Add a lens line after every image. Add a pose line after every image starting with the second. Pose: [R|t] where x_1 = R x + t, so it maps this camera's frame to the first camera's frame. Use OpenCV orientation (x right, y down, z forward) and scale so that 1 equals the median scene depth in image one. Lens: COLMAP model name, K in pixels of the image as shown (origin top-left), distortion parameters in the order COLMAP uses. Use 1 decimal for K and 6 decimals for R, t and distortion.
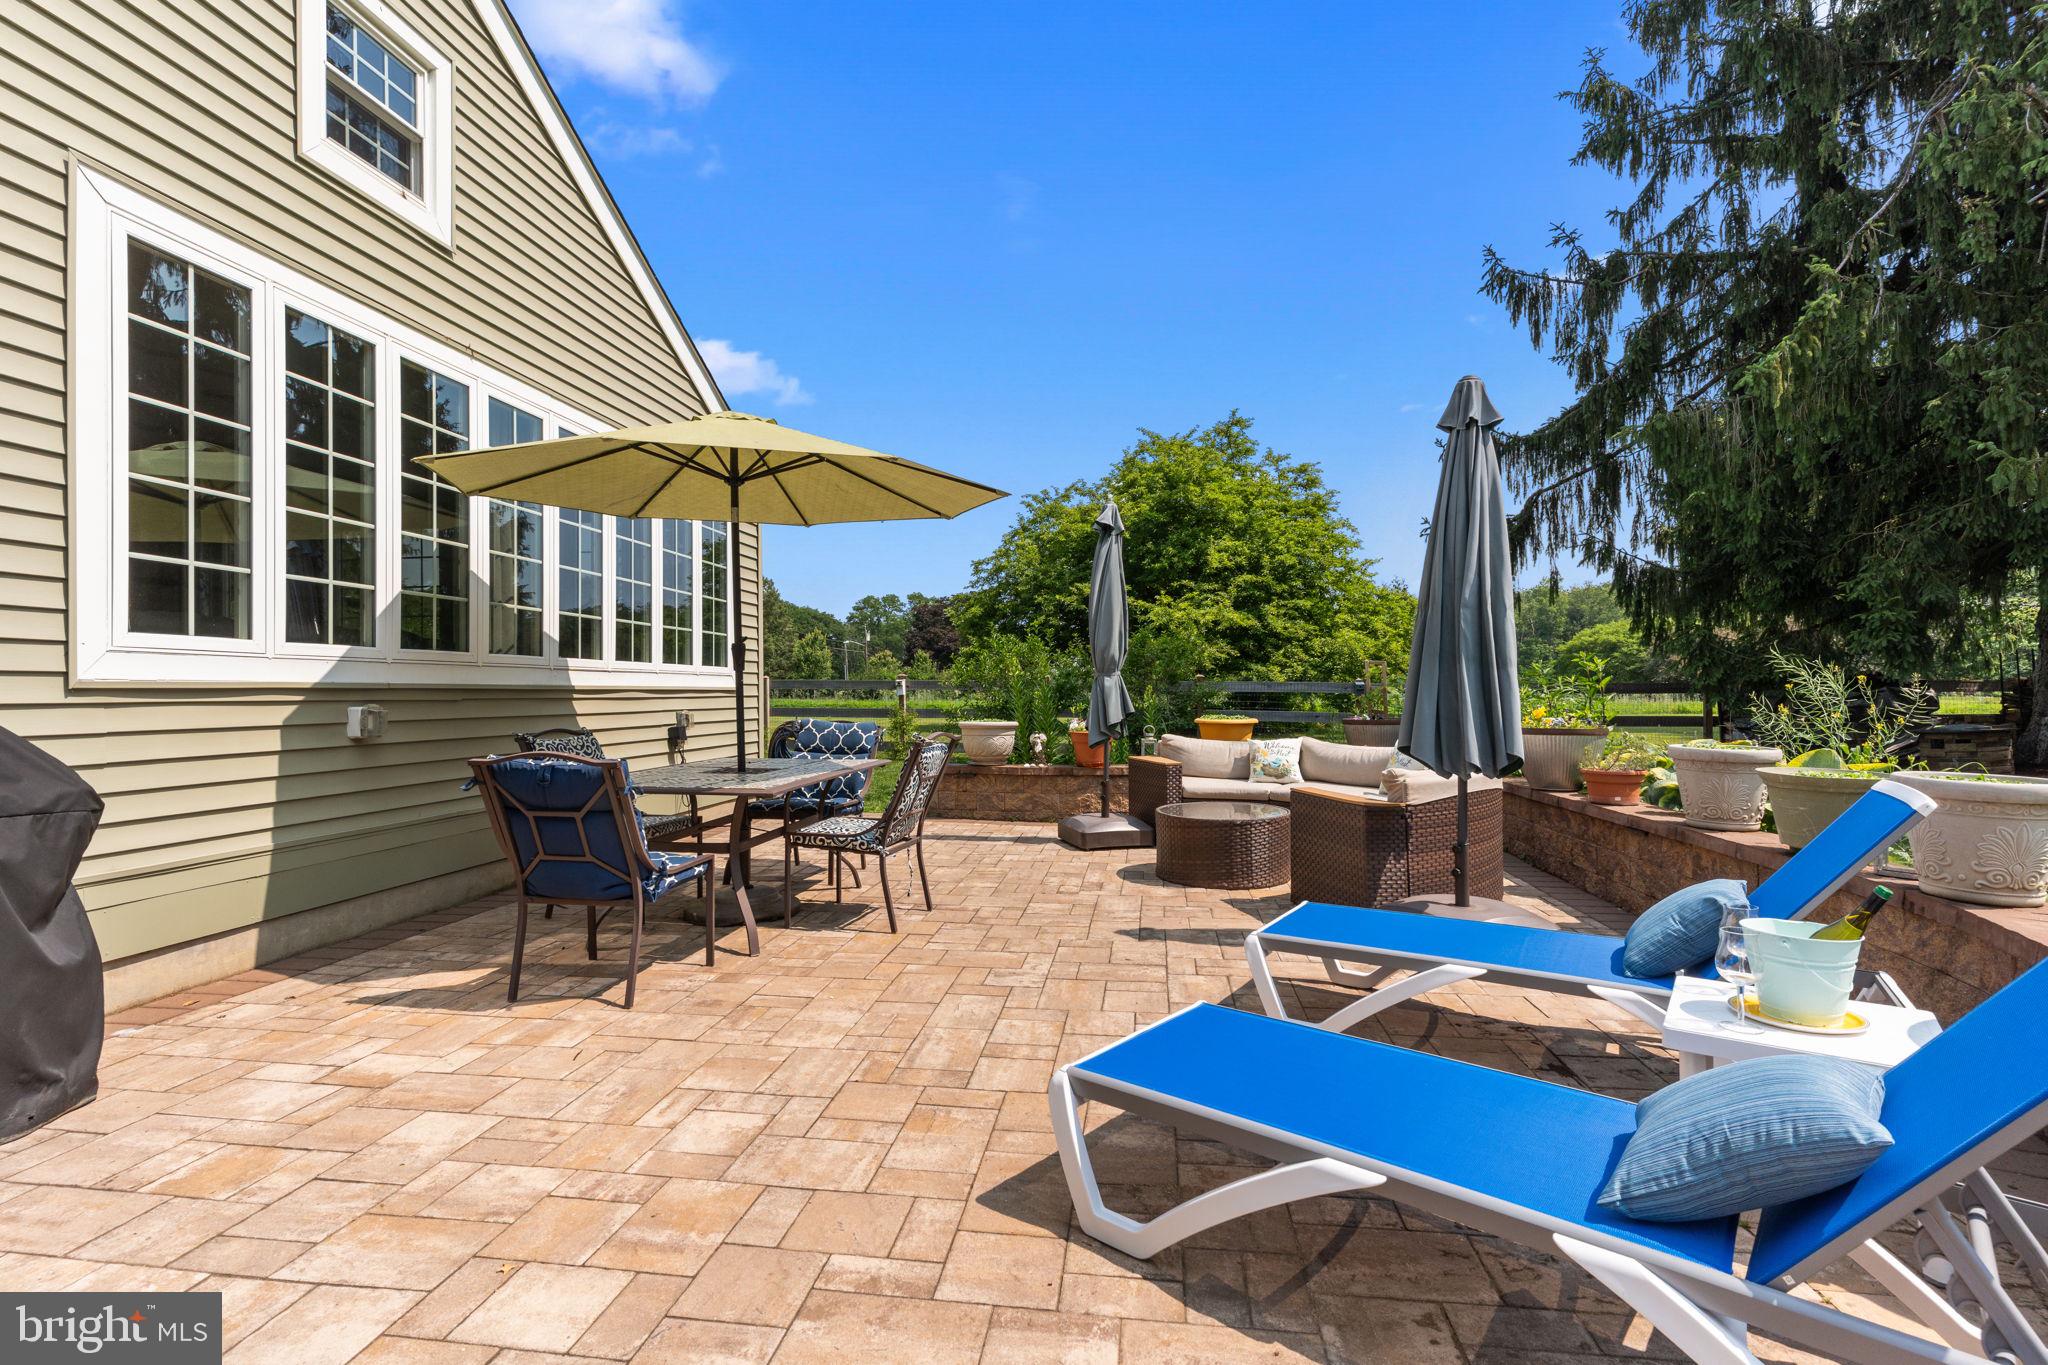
lens RADIAL K [[993.6, 0, 1041.4], [0, 993.6, 687.6], [0, 0, 1]] dist [0.000070, 0.001291]
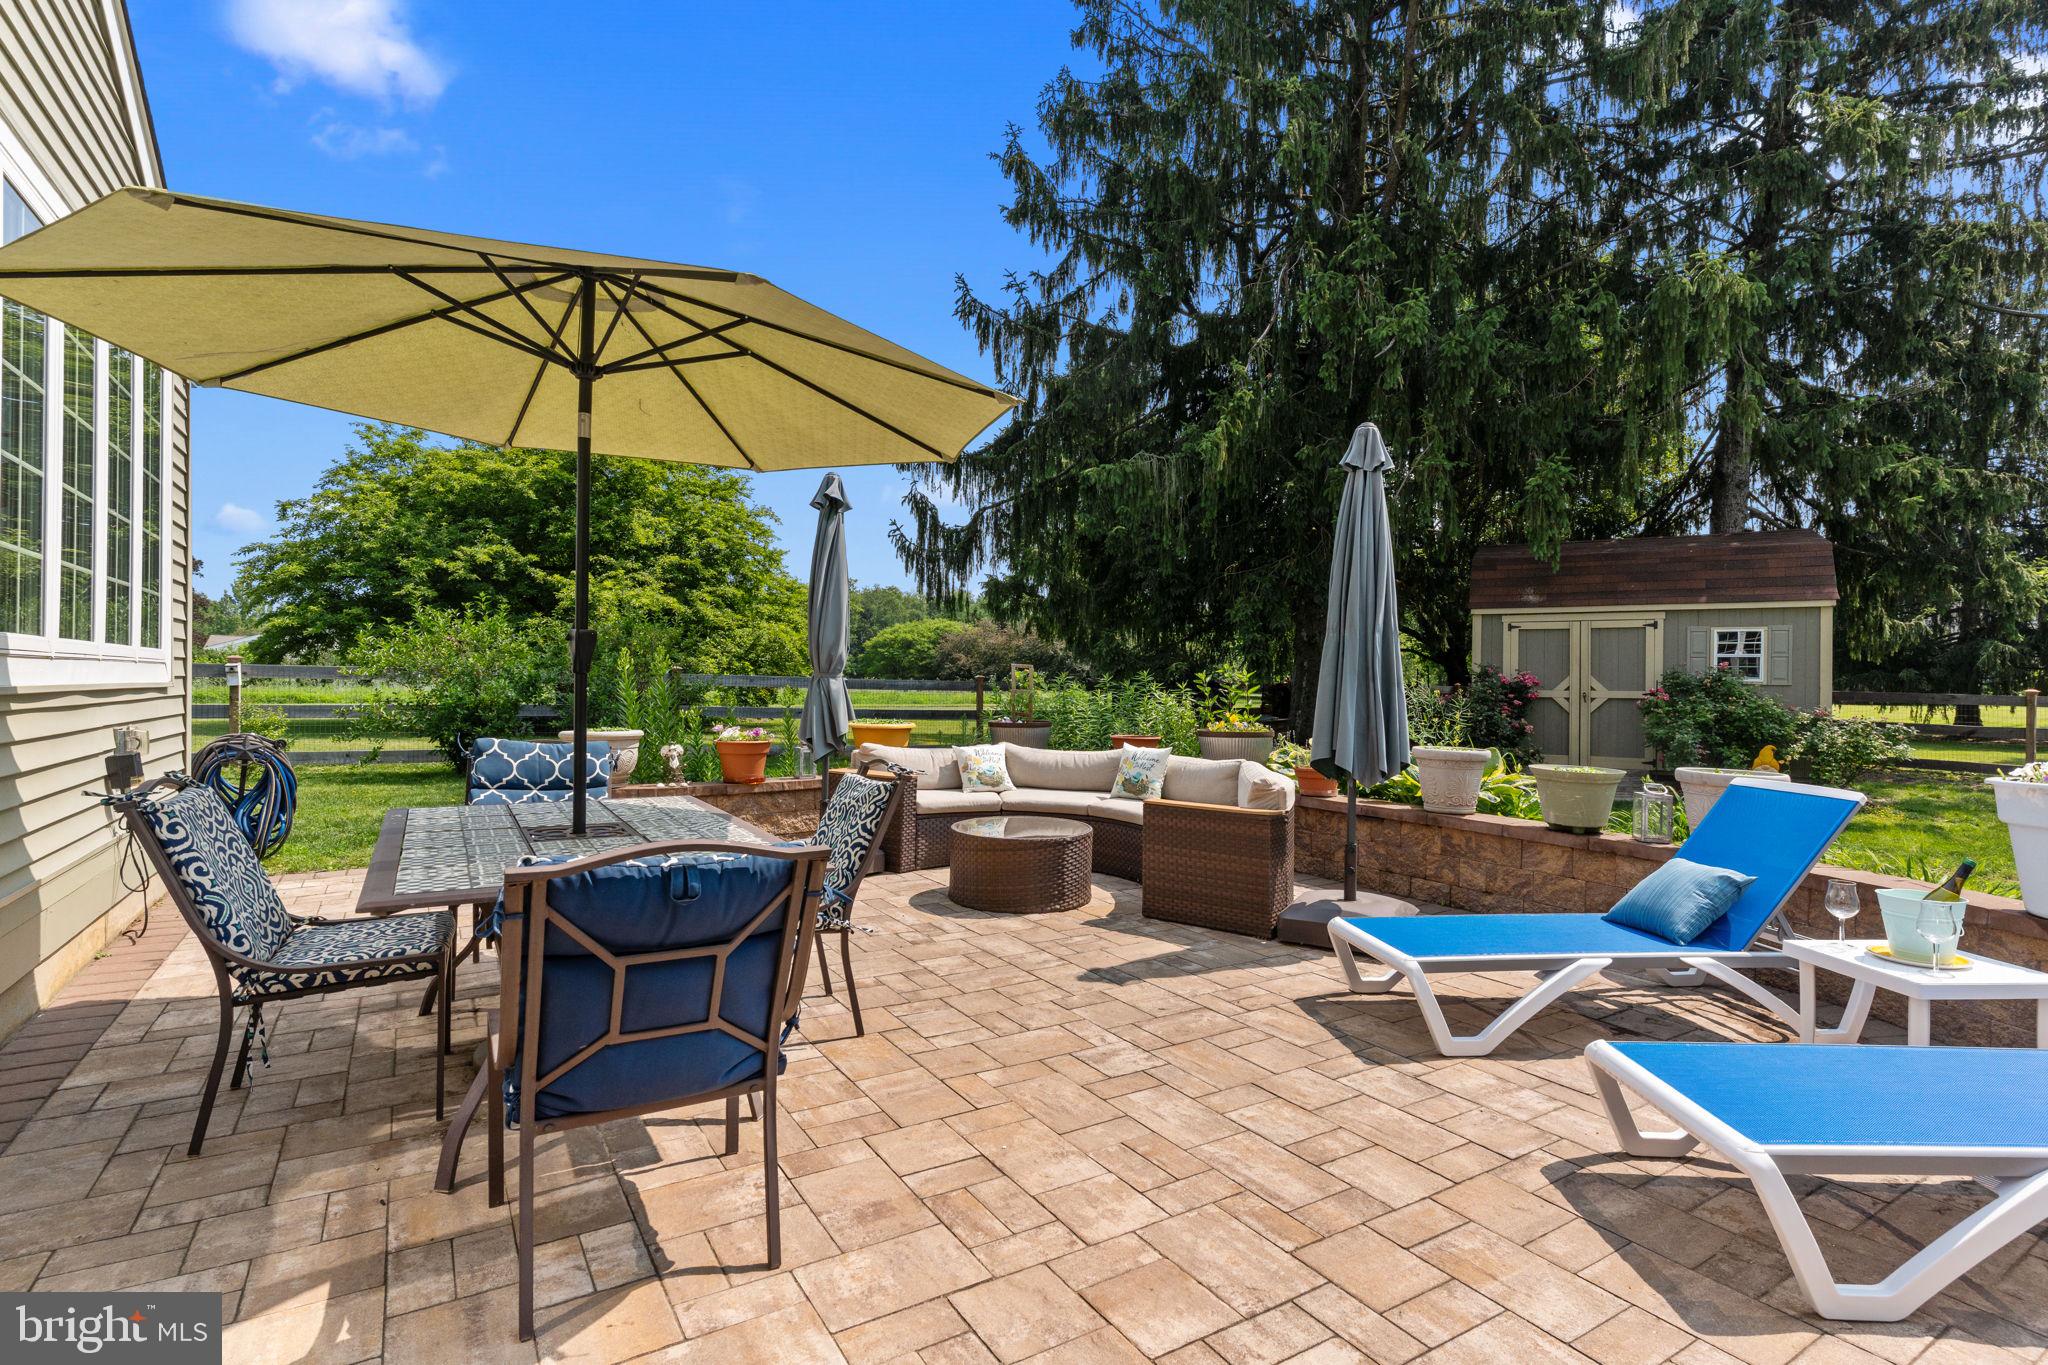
lens RADIAL K [[993.6, 0, 1035.1], [0, 993.6, 682.7], [0, 0, 1]] dist [0.000070, 0.001291]
pose [[0.764417, 0.011237, 0.644625, -0.514478], [-0.016711, 0.999858, 0.002388, -0.018062], [-0.644506, -0.012598, 0.764495, 0.348955]]
